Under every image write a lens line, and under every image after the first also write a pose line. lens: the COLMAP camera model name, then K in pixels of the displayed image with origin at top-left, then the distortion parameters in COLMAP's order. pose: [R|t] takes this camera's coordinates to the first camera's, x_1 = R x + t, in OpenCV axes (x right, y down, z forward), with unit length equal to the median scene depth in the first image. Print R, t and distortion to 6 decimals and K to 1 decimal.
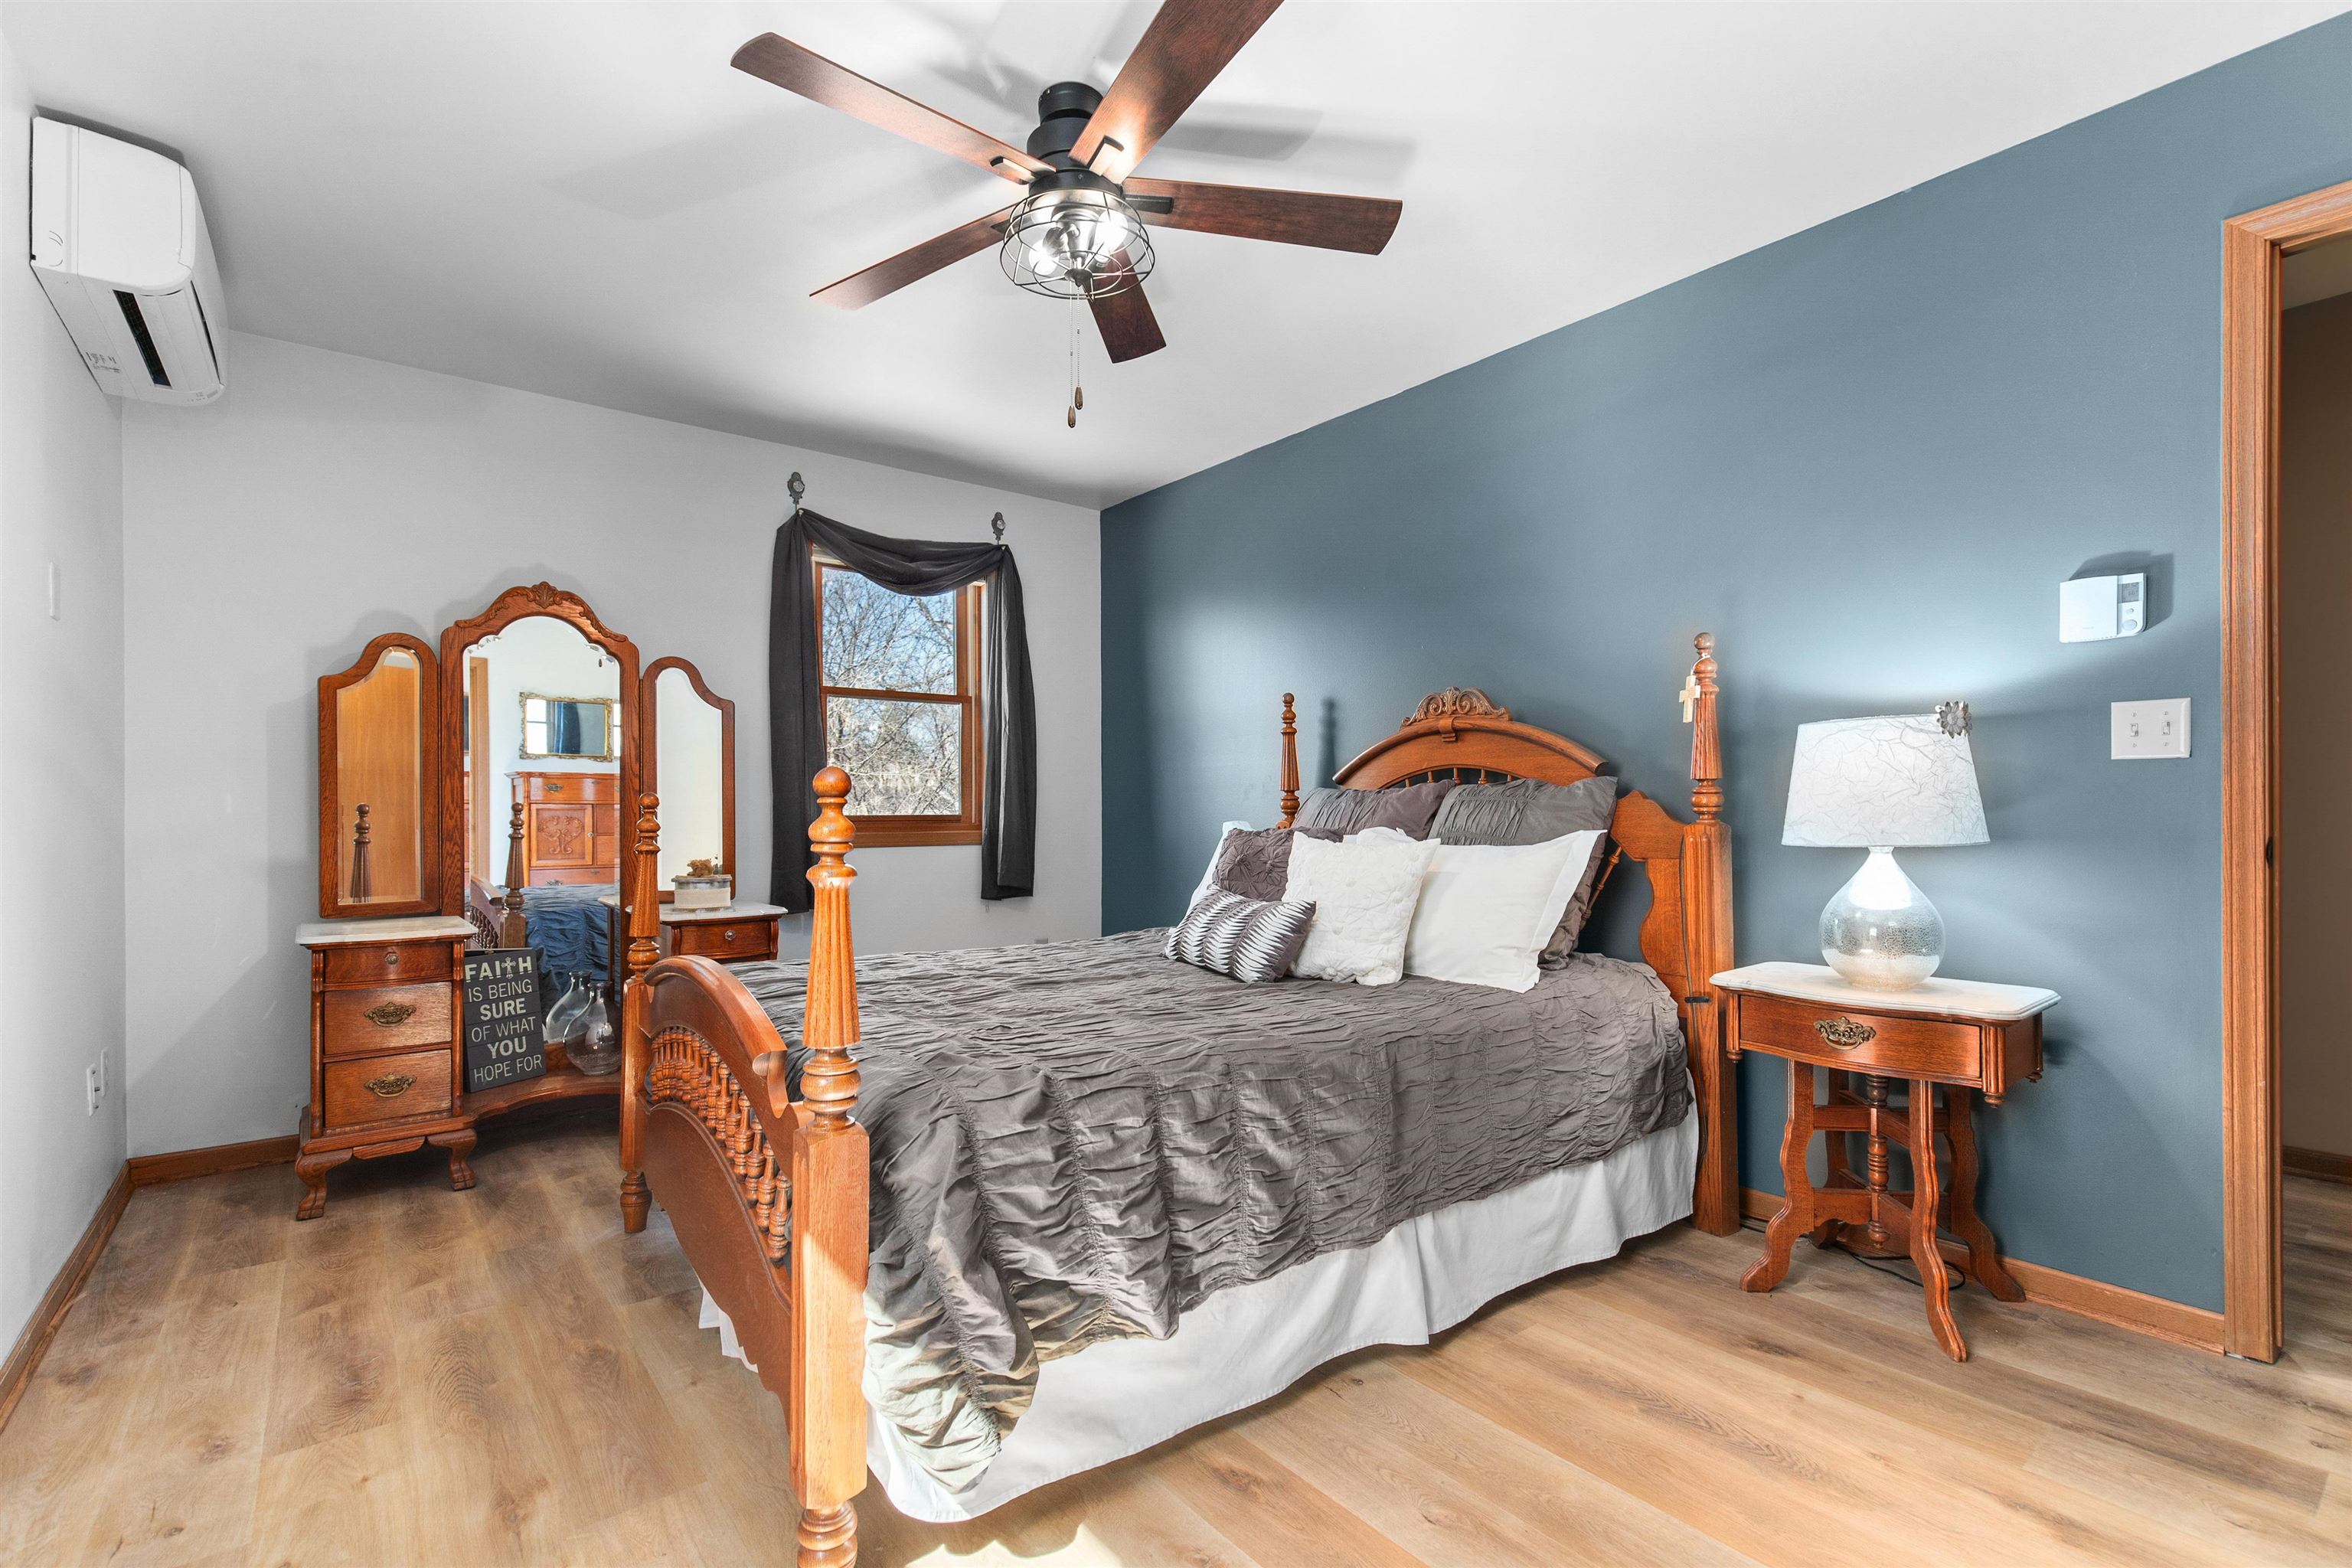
lens RADIAL K [[1058.2, 0, 1169.8], [0, 1058.2, 814.4], [0, 0, 1]] dist [0.002769, 0.000301]
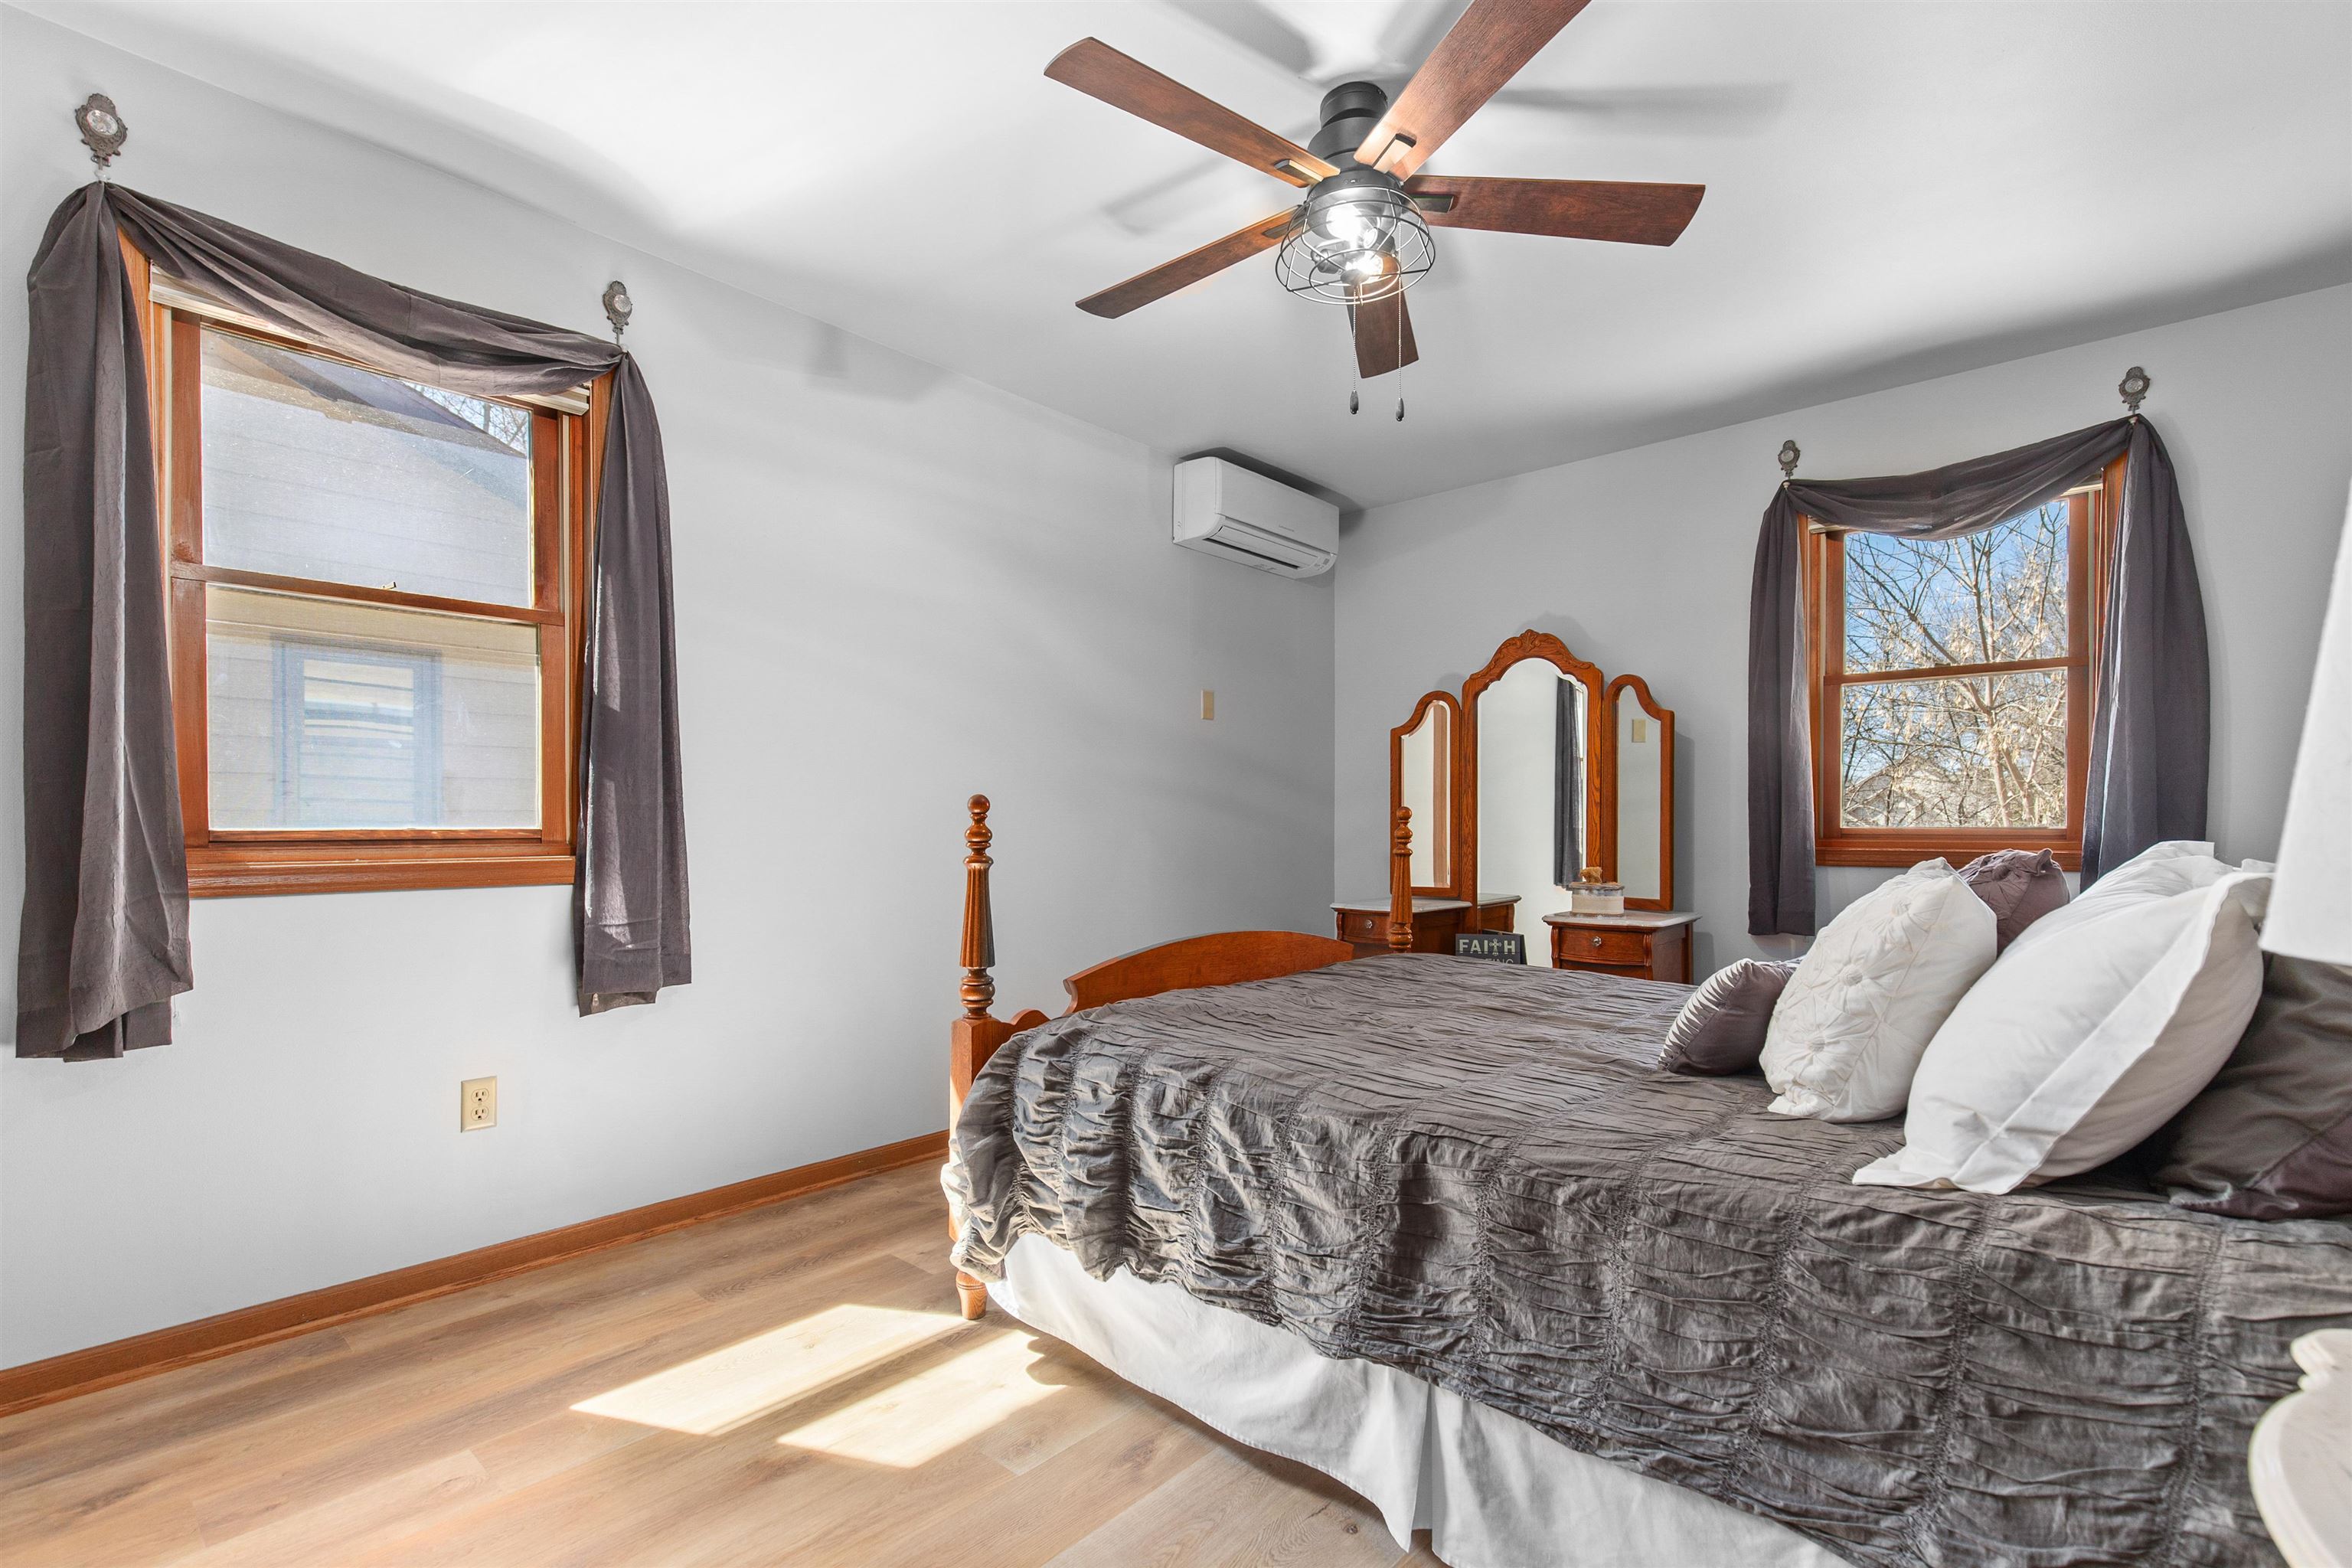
lens RADIAL K [[1058.2, 0, 1169.8], [0, 1058.2, 814.4], [0, 0, 1]] dist [0.002769, 0.000301]
pose [[0.166262, -0.006121, -0.986063, 0.946341], [-0.001514, 0.999978, -0.006463, -0.004114], [0.986081, 0.002567, 0.166249, 0.726667]]
